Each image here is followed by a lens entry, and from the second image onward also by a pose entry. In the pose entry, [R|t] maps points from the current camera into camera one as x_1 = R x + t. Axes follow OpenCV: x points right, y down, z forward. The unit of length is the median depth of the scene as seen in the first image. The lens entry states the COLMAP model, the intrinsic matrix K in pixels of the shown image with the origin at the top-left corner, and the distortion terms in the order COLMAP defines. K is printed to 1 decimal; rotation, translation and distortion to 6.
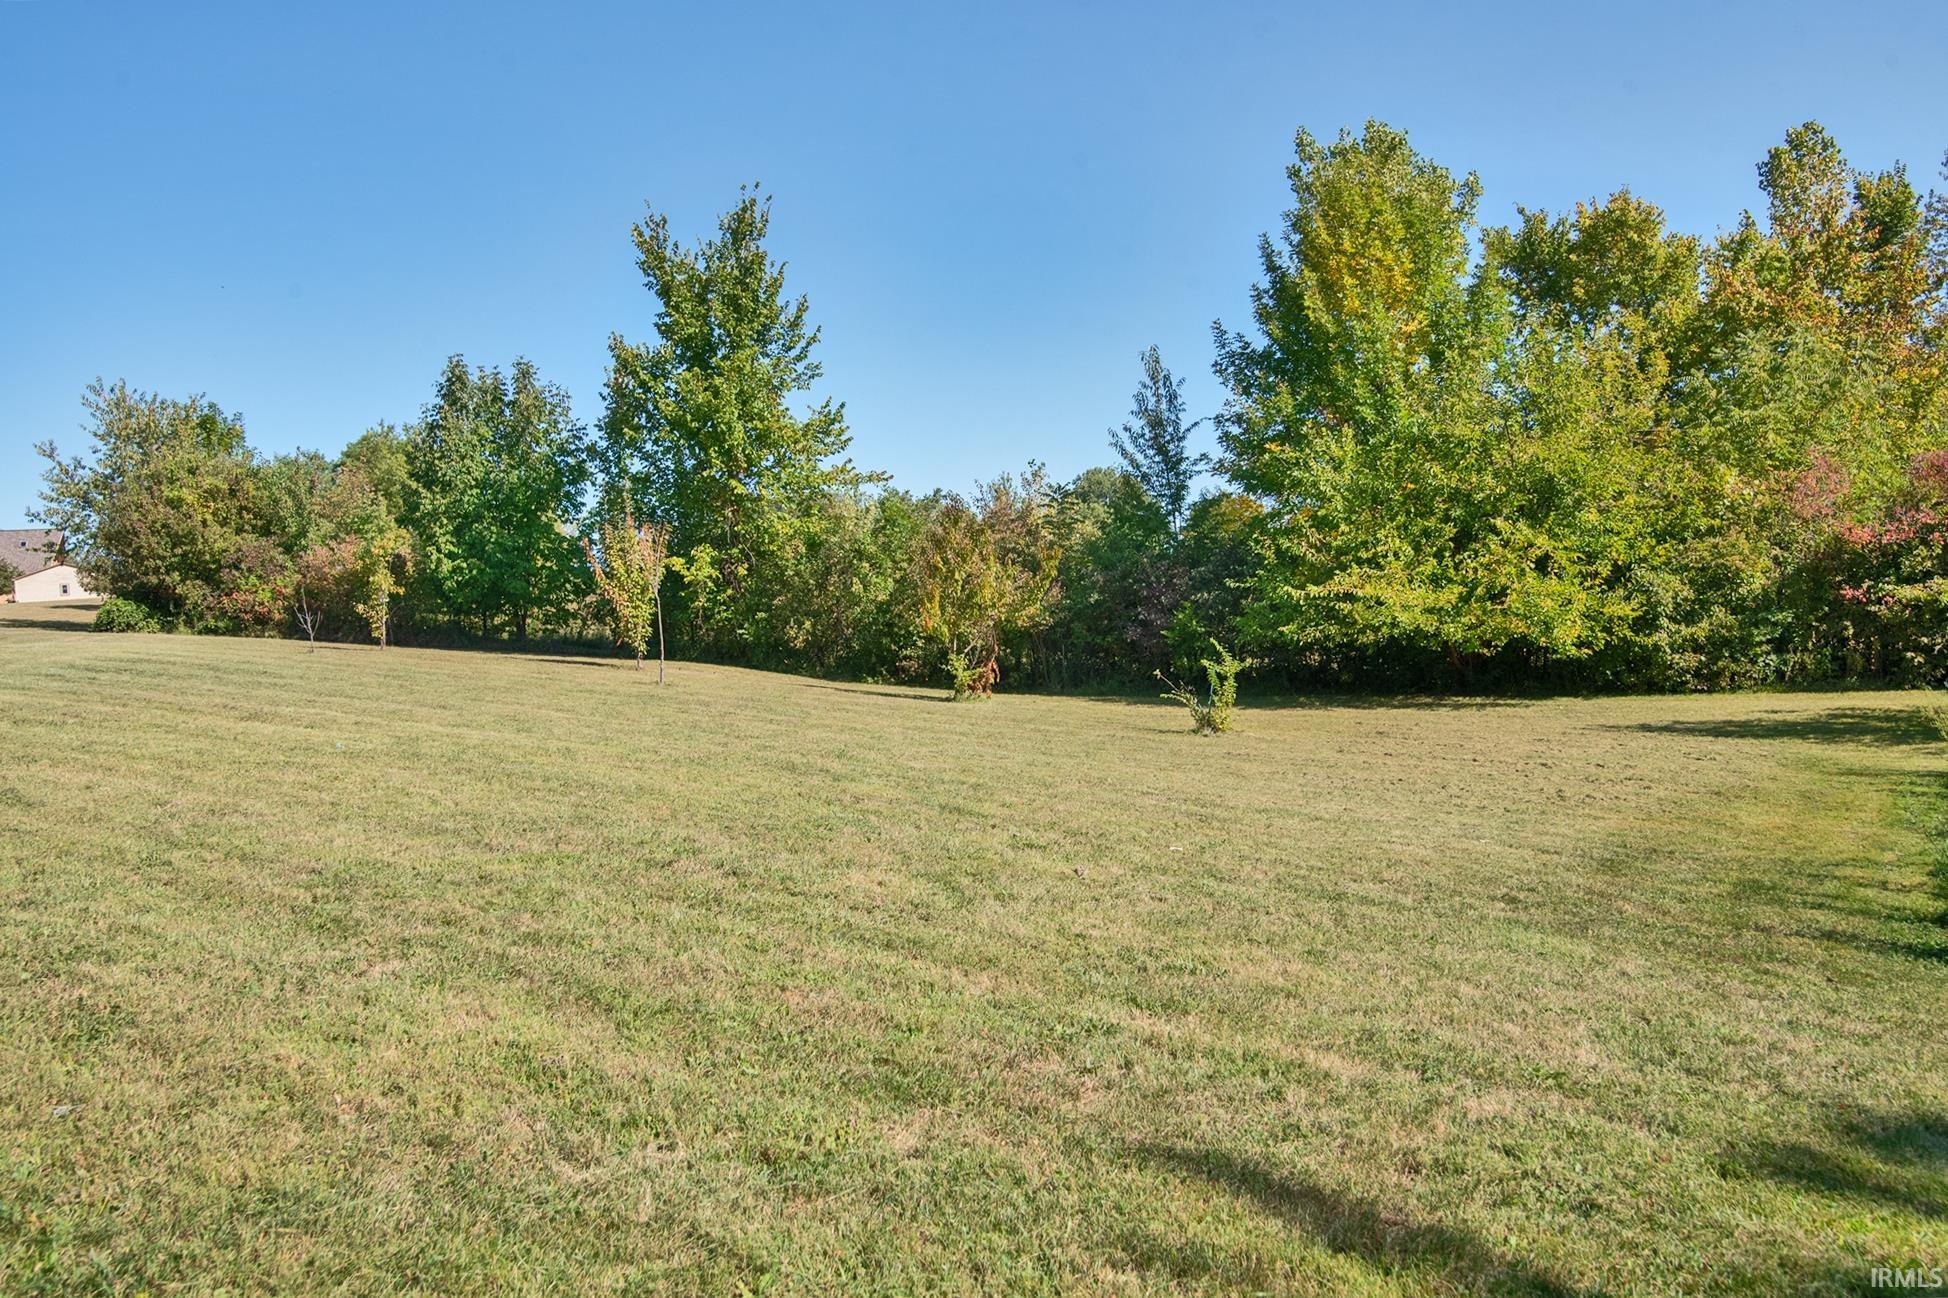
lens RADIAL K [[1465.5, 0, 977.2], [0, 1465.5, 646.2], [0, 0, 1]] dist [-0.004877, -0.003720]
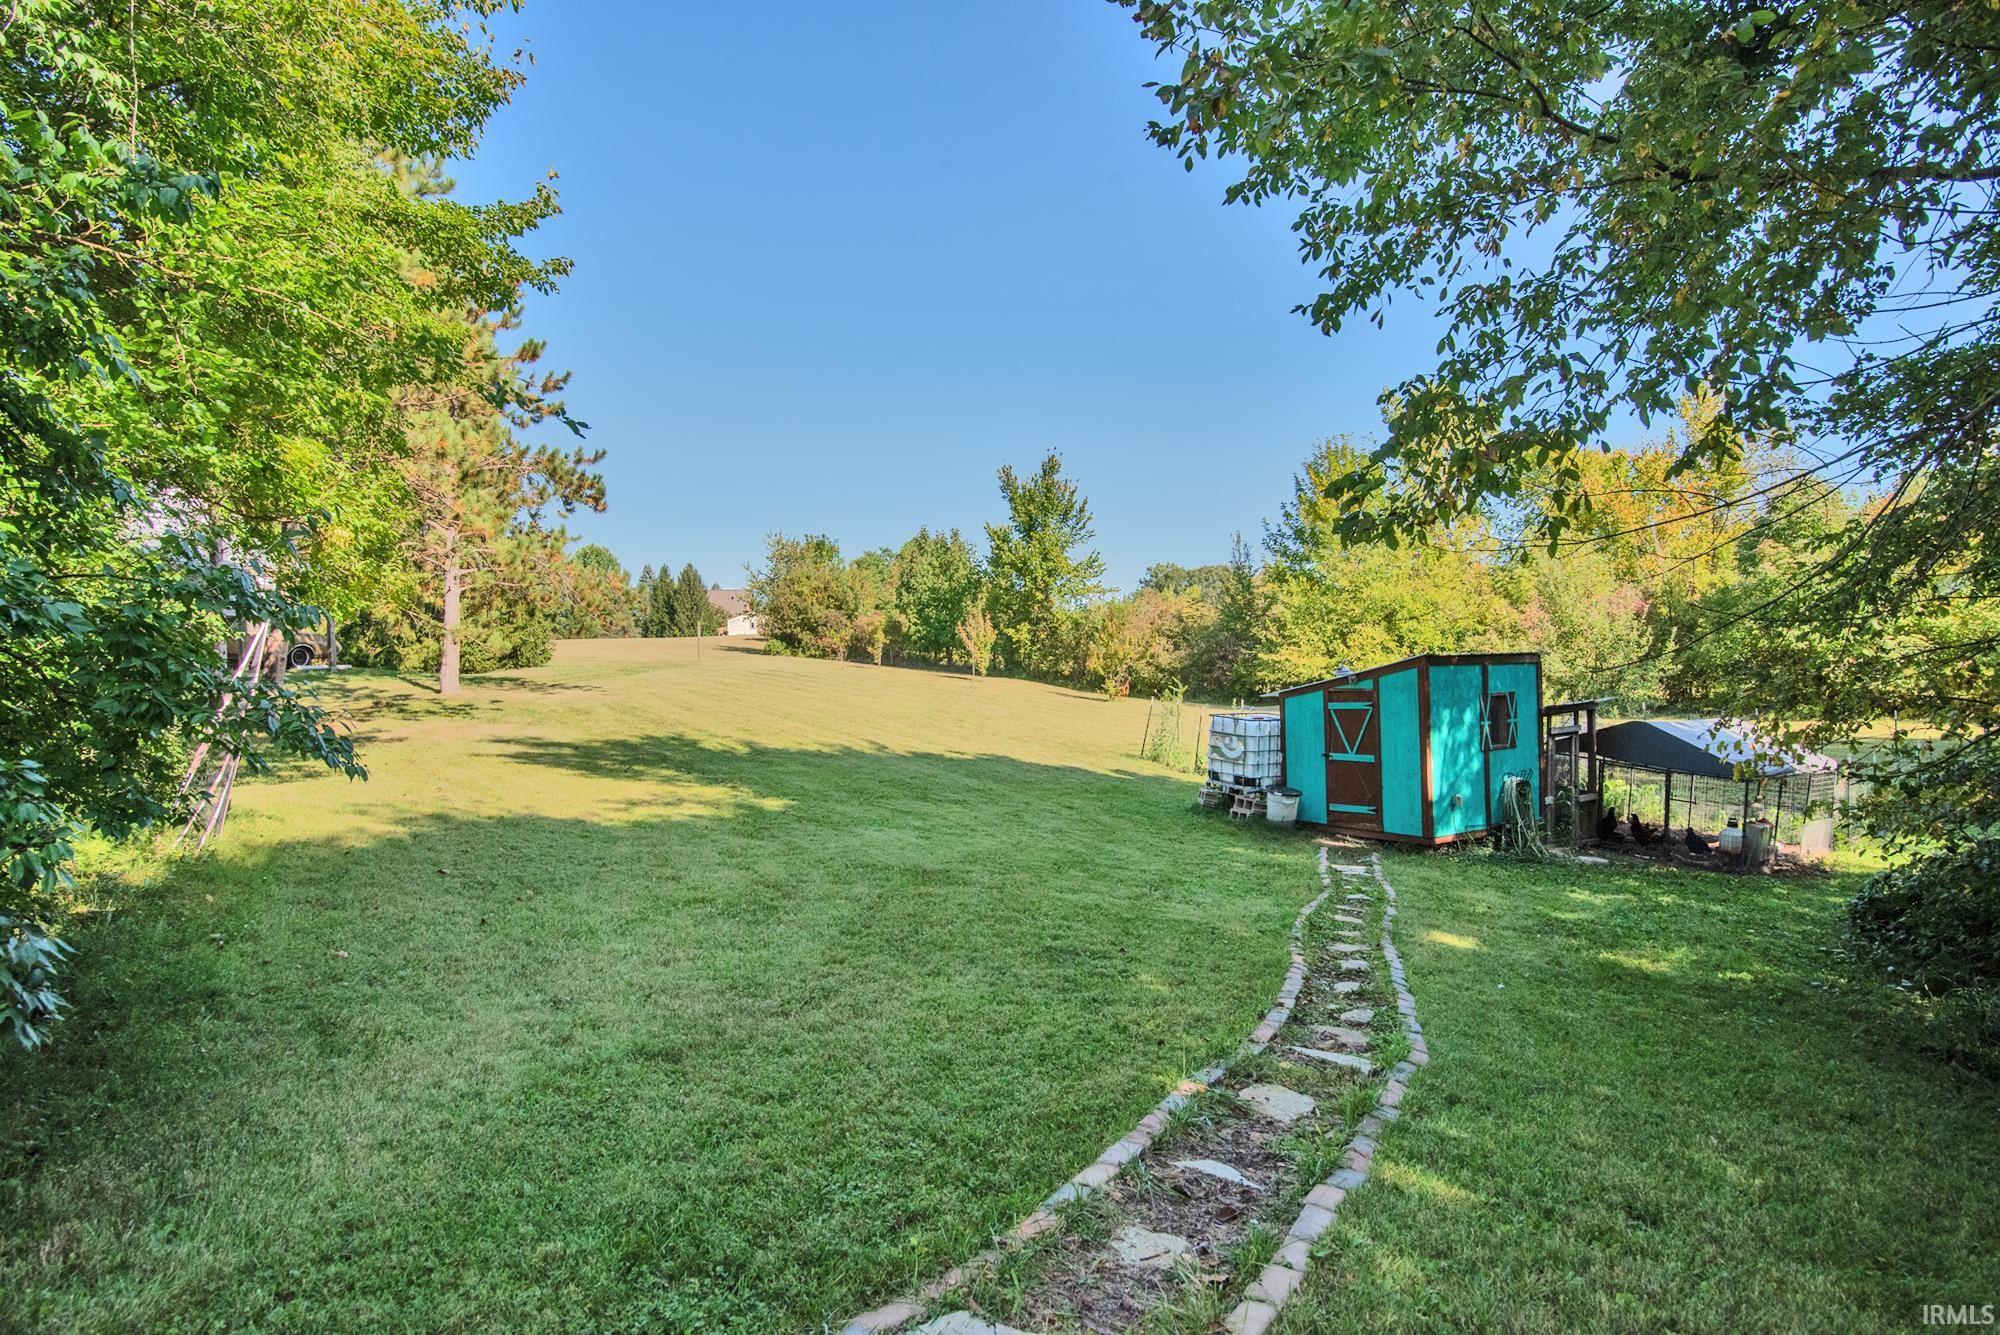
lens RADIAL K [[1157.6, 0, 998.1], [0, 1157.6, 666.0], [0, 0, 1]] dist [0.000920, 0.000004]
pose [[0.941264, 0.036688, -0.335673, 0.311127], [-0.040322, 0.999179, -0.003859, -0.000736], [0.335256, 0.017167, 0.941971, -0.517236]]
